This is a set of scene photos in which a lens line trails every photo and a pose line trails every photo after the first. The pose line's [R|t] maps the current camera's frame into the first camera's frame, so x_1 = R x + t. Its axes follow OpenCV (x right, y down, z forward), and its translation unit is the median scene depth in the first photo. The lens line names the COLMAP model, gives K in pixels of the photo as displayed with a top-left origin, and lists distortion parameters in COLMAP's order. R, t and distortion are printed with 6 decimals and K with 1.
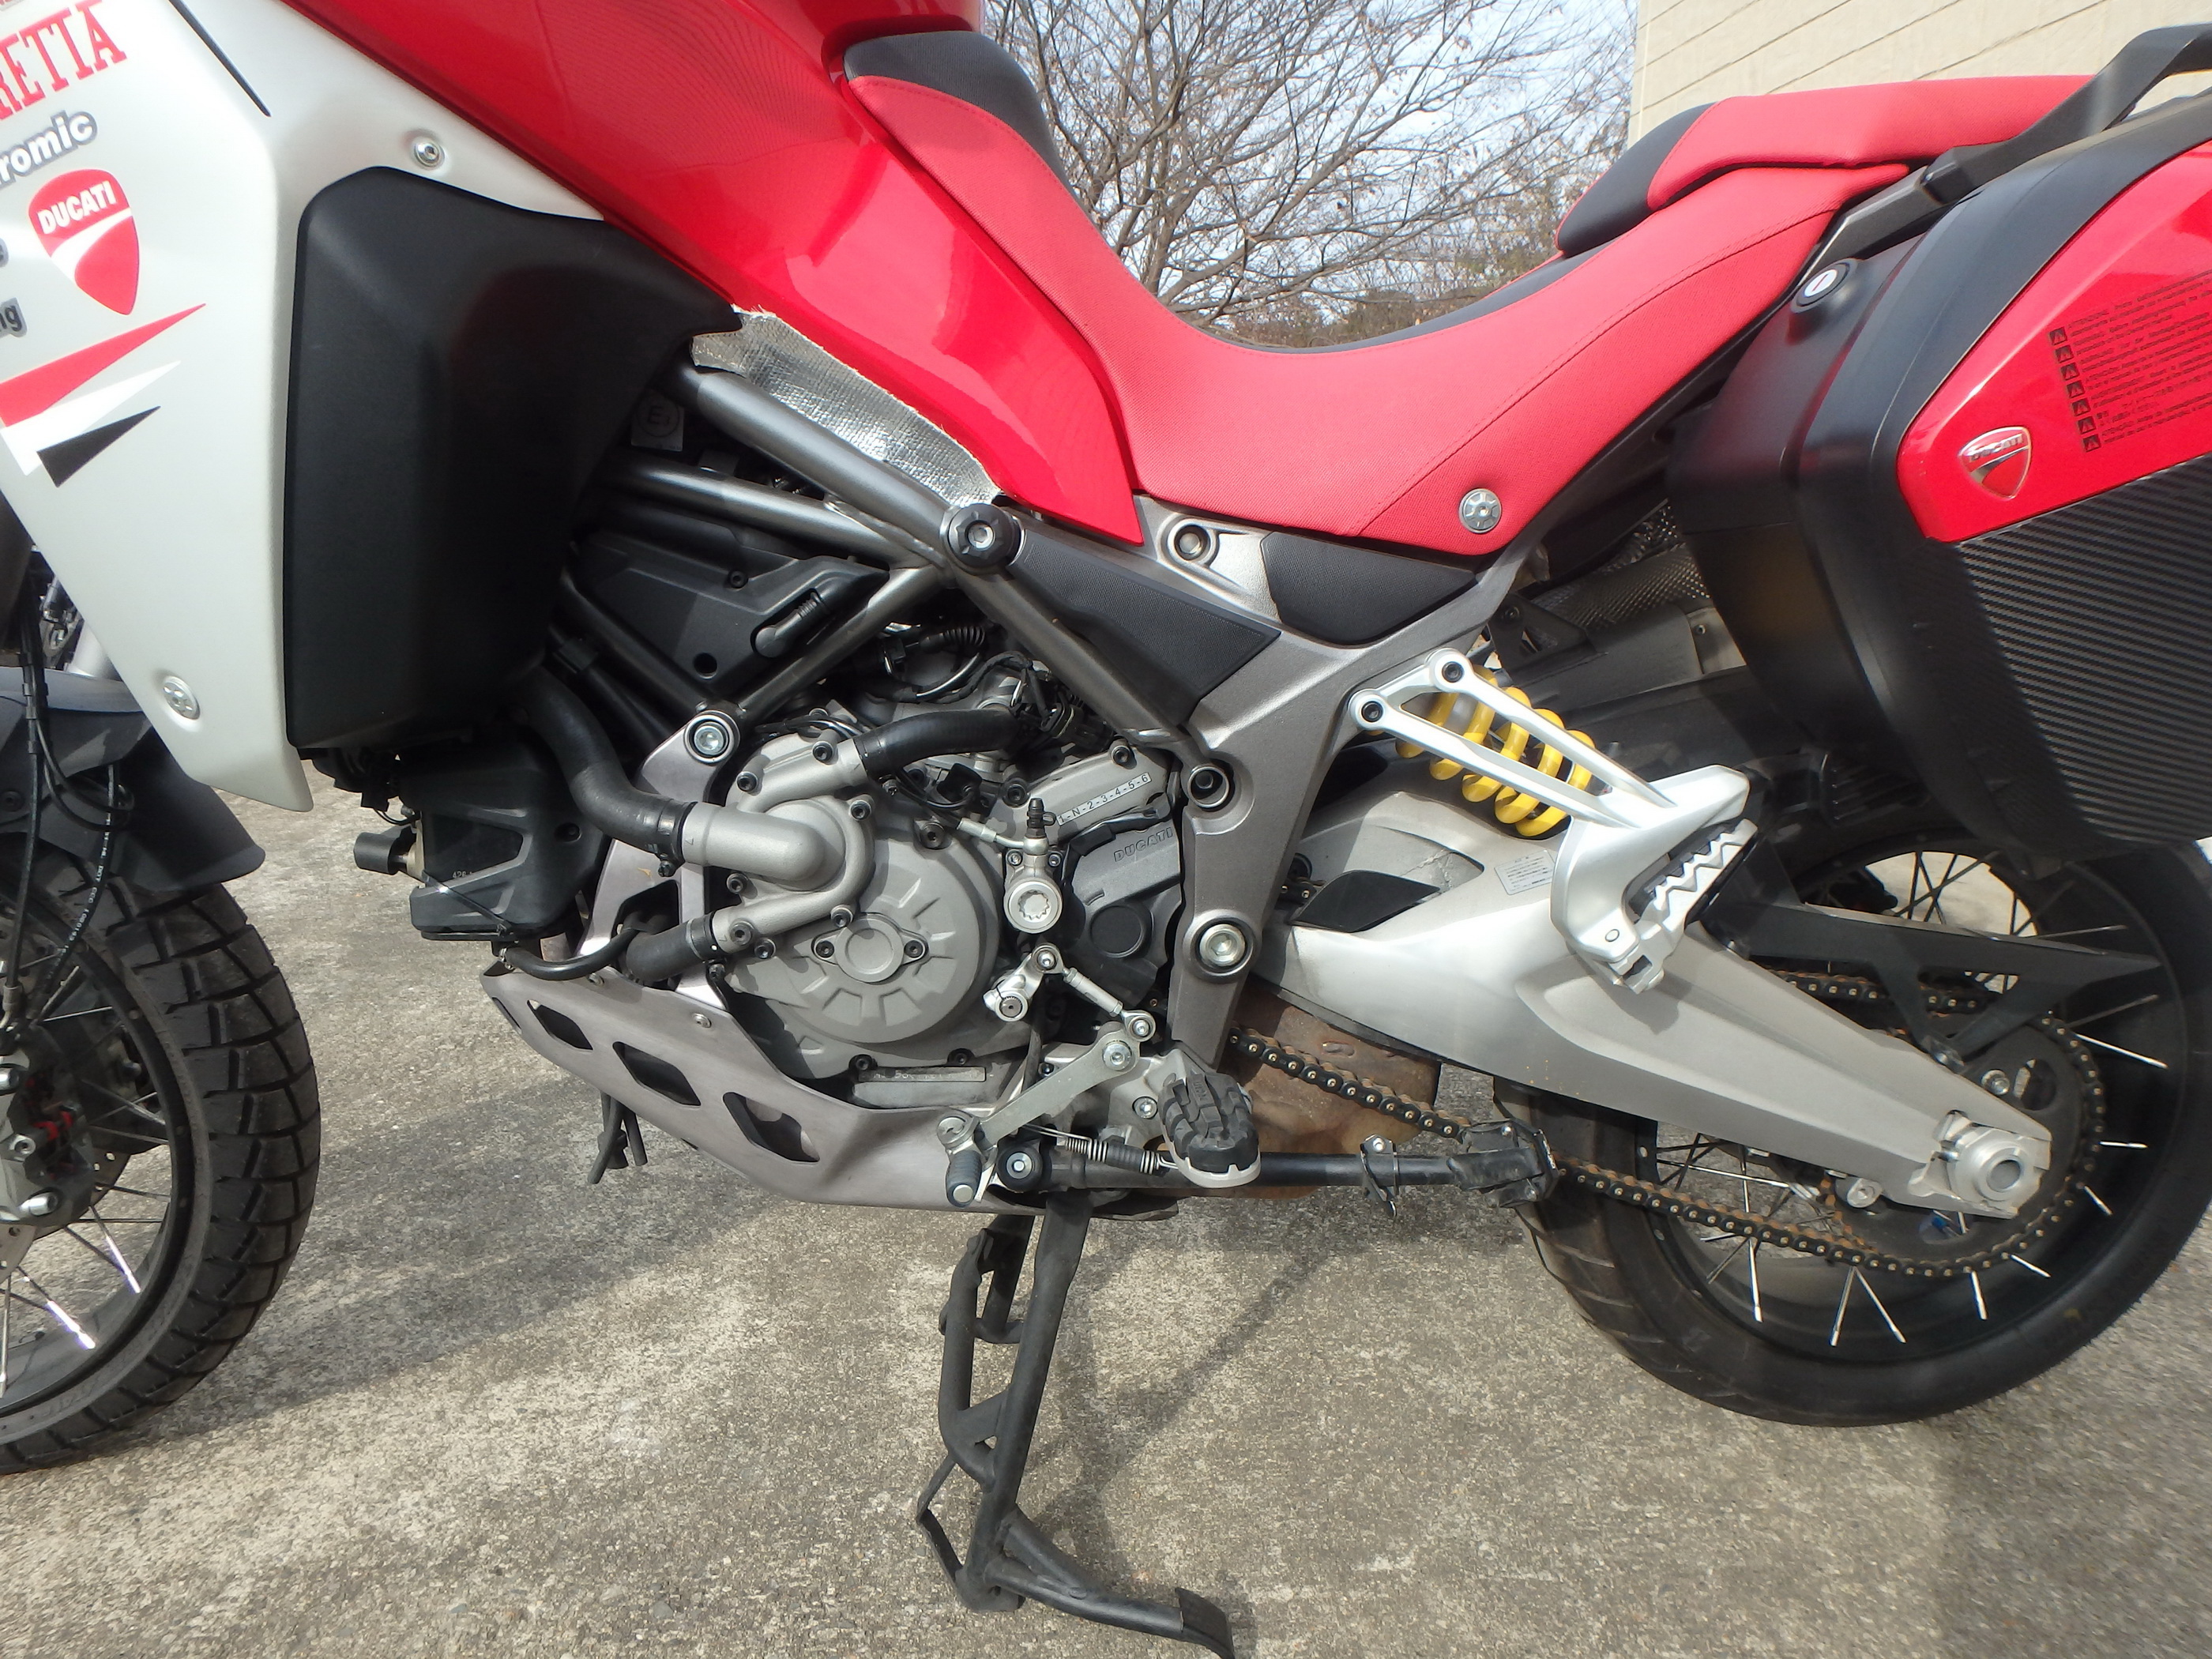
lens RADIAL K [[1374.5, 0, 1106.4], [0, 1374.5, 821.4], [0, 0, 1]] dist [-0.034029, 0.004782]
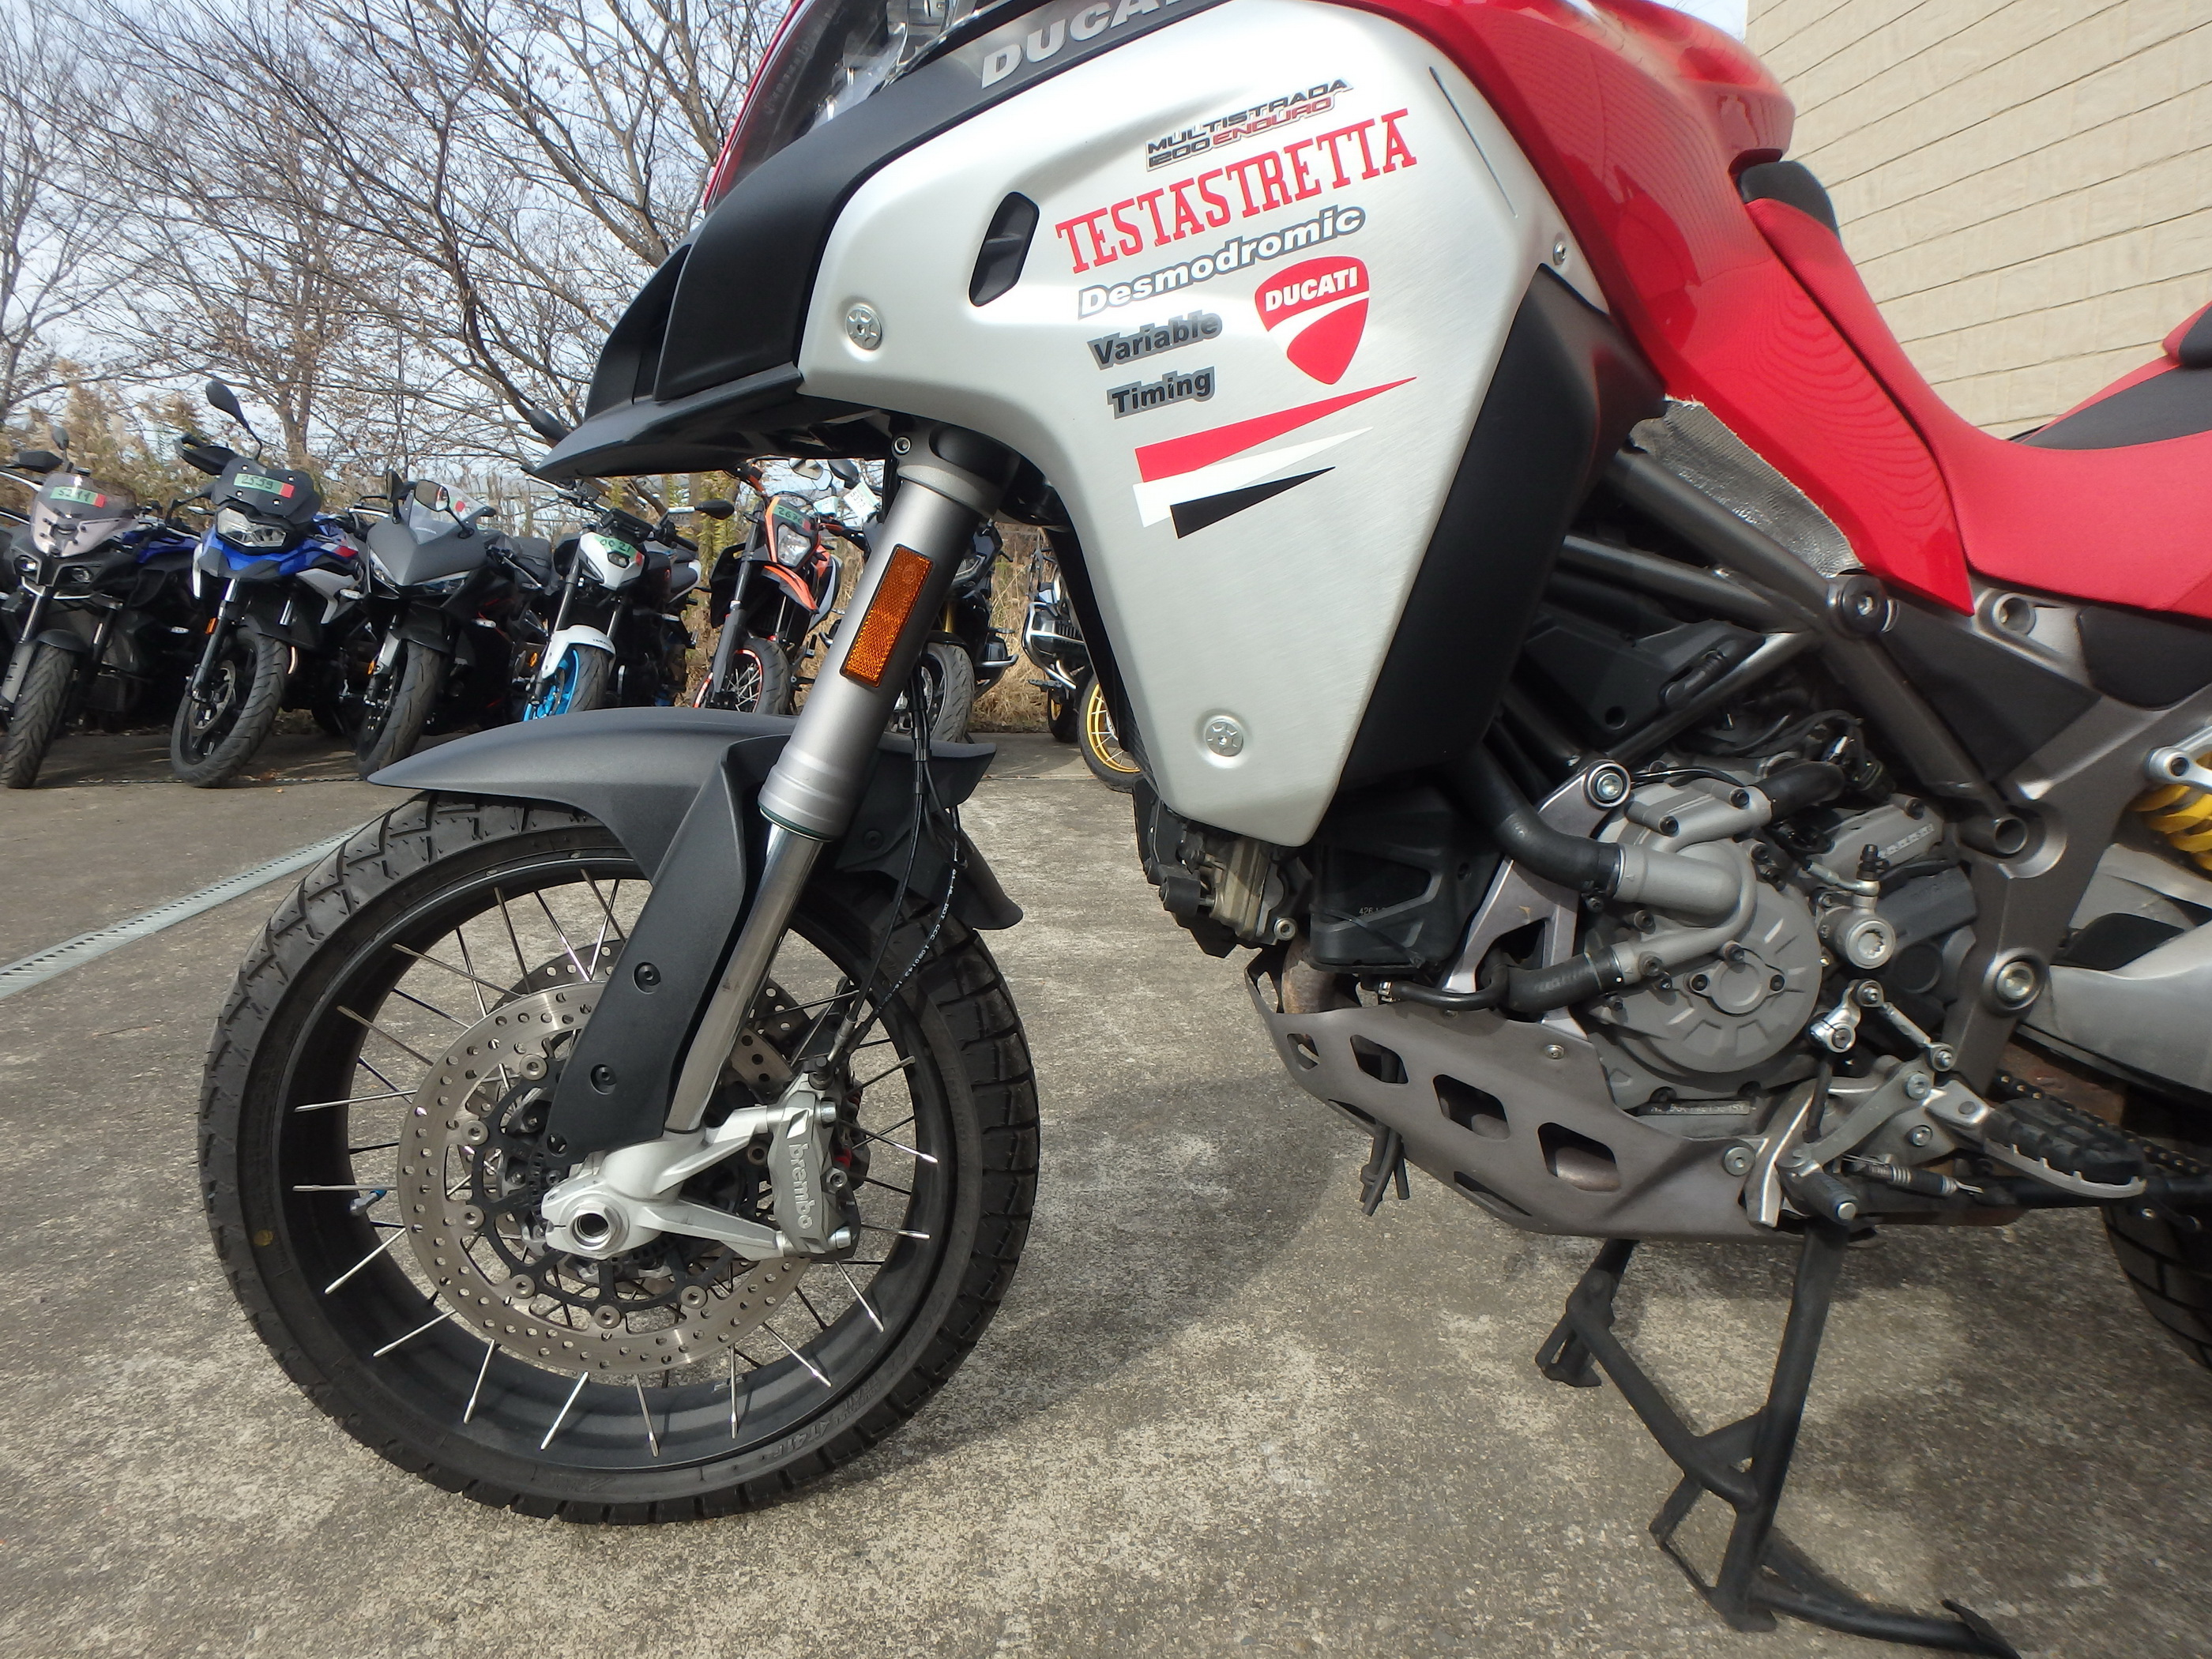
lens RADIAL K [[1374.5, 0, 1094.8], [0, 1374.5, 823.7], [0, 0, 1]] dist [-0.034029, 0.004782]
pose [[0.999923, 0.000050, 0.012375, -0.602882], [0.000762, 0.997847, -0.065583, 0.034716], [-0.012351, 0.065588, 0.997770, -0.060005]]
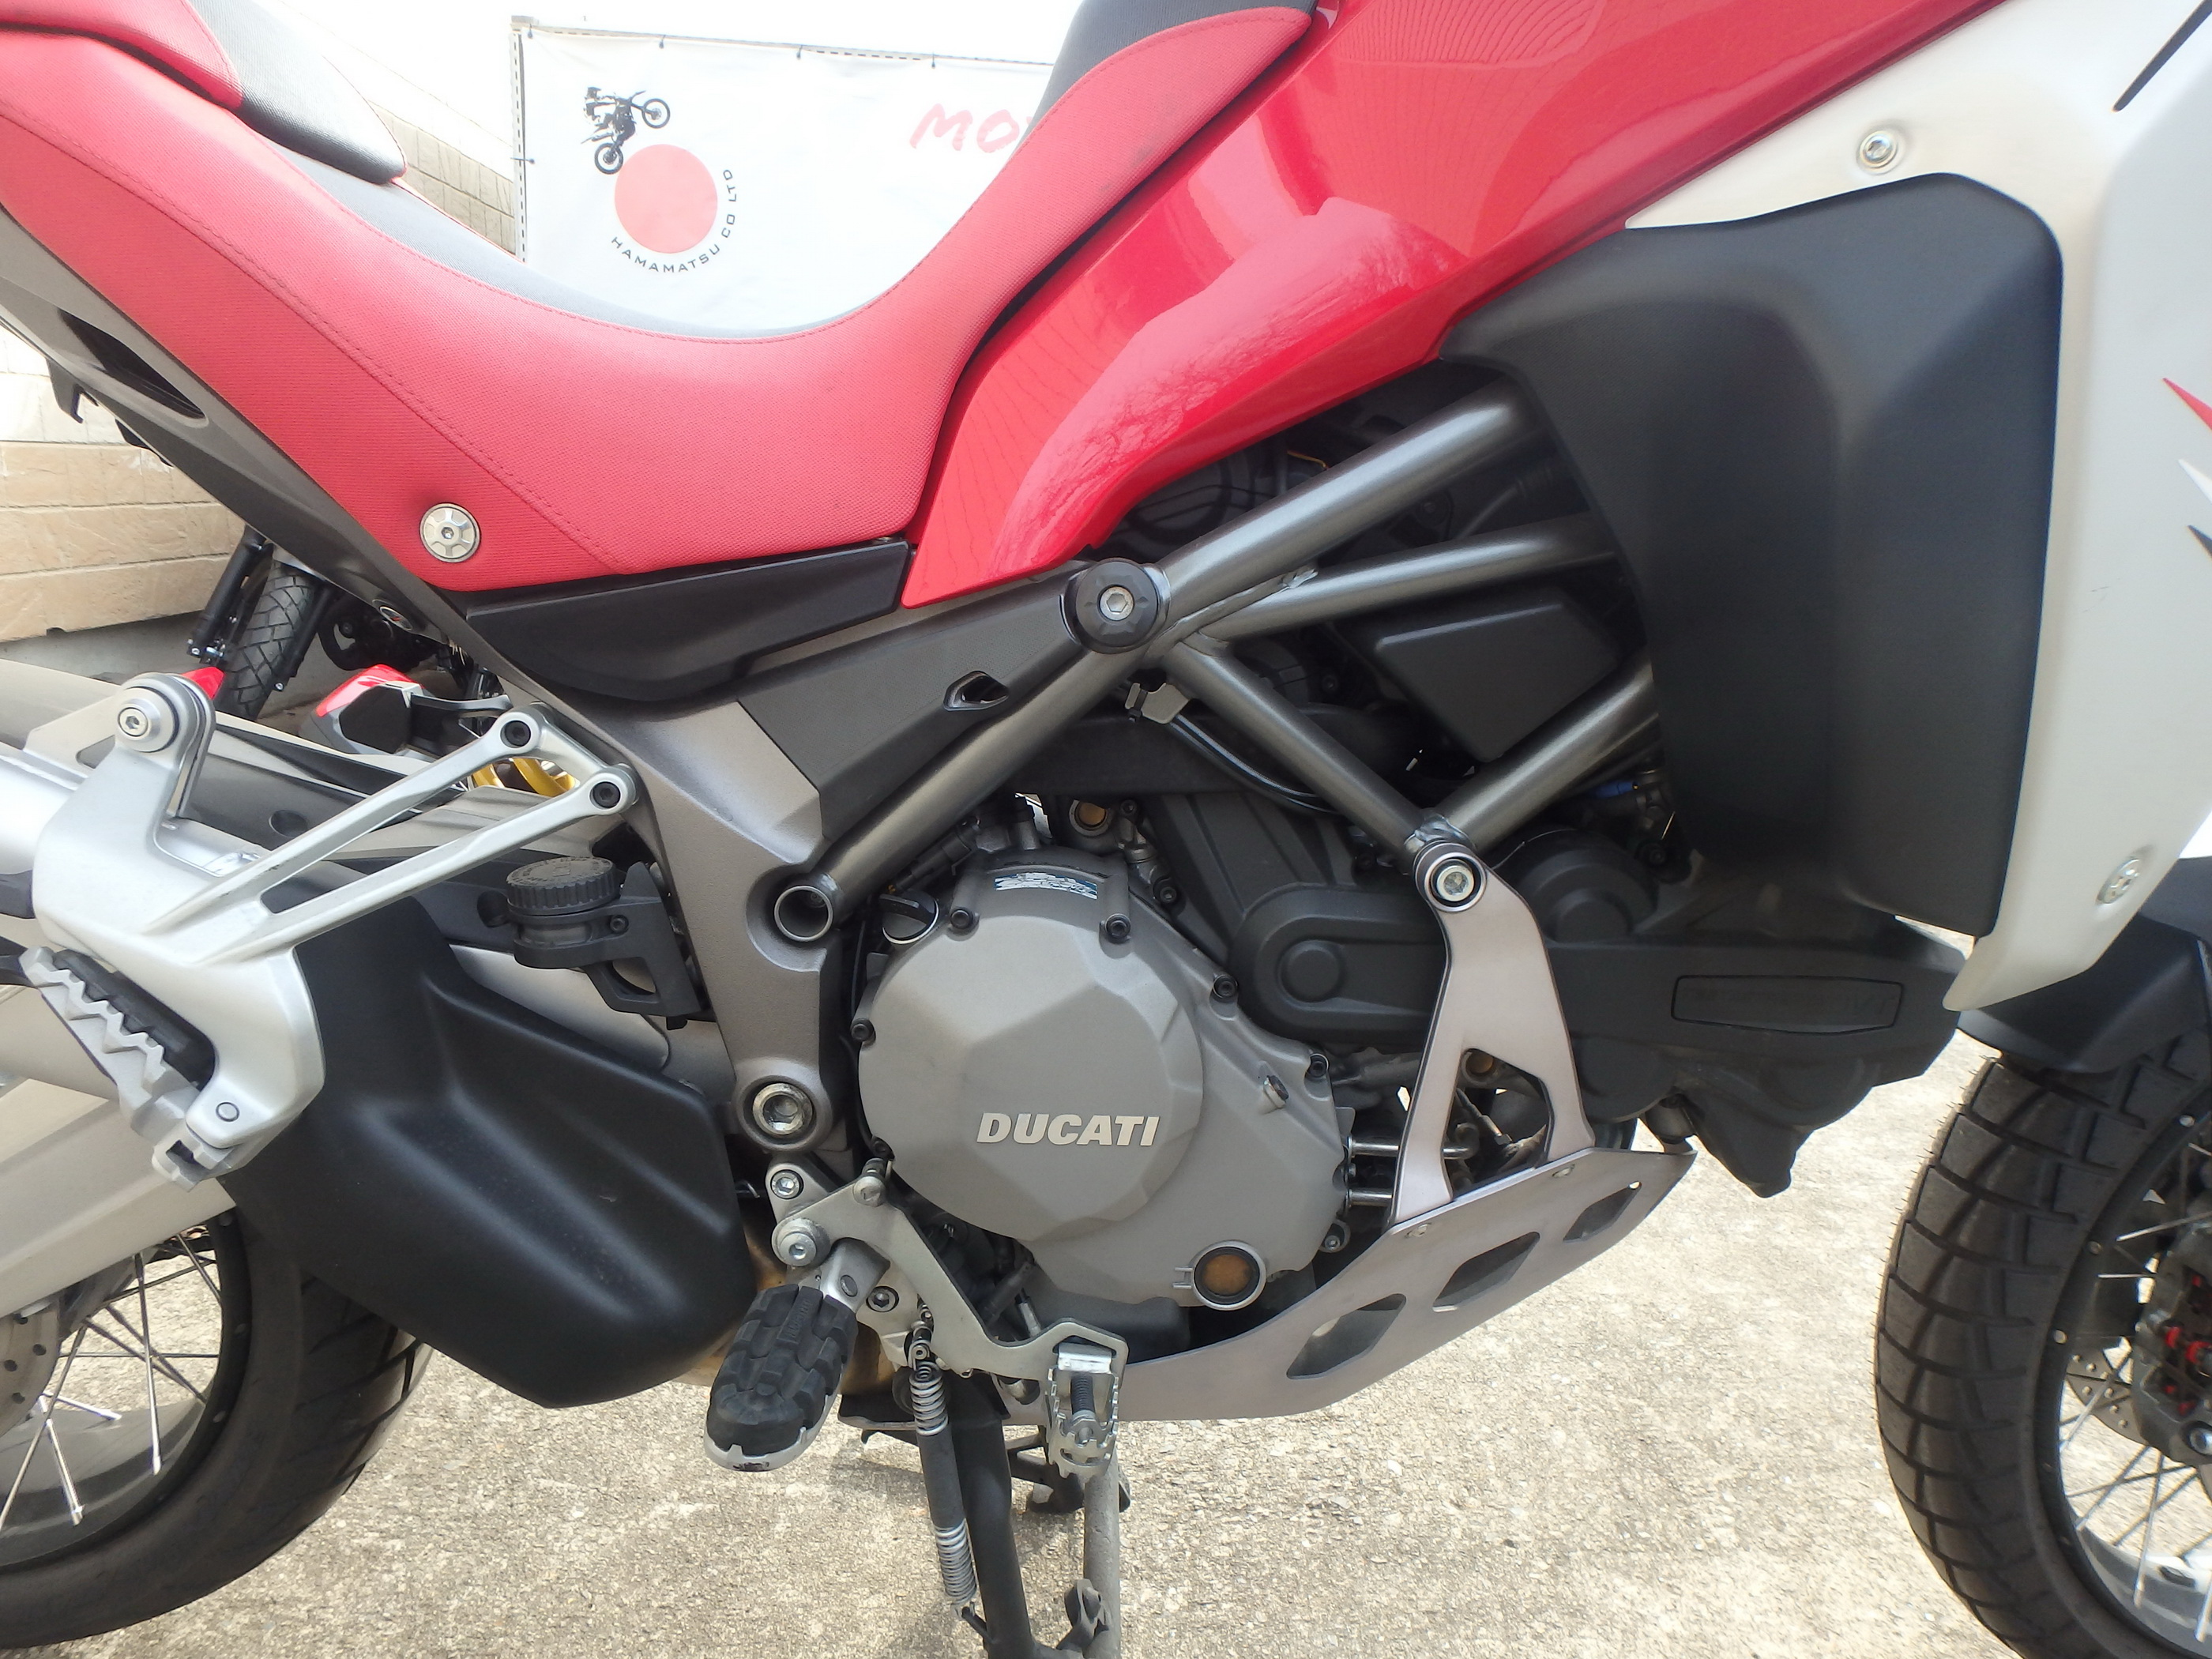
lens RADIAL K [[1374.5, 0, 1114.1], [0, 1374.5, 791.0], [0, 0, 1]] dist [-0.034029, 0.004782]
pose [[-0.996669, -0.078332, 0.022682, -0.113422], [-0.059203, 0.886282, 0.459346, -0.474608], [-0.056084, 0.456474, -0.887968, 1.758701]]
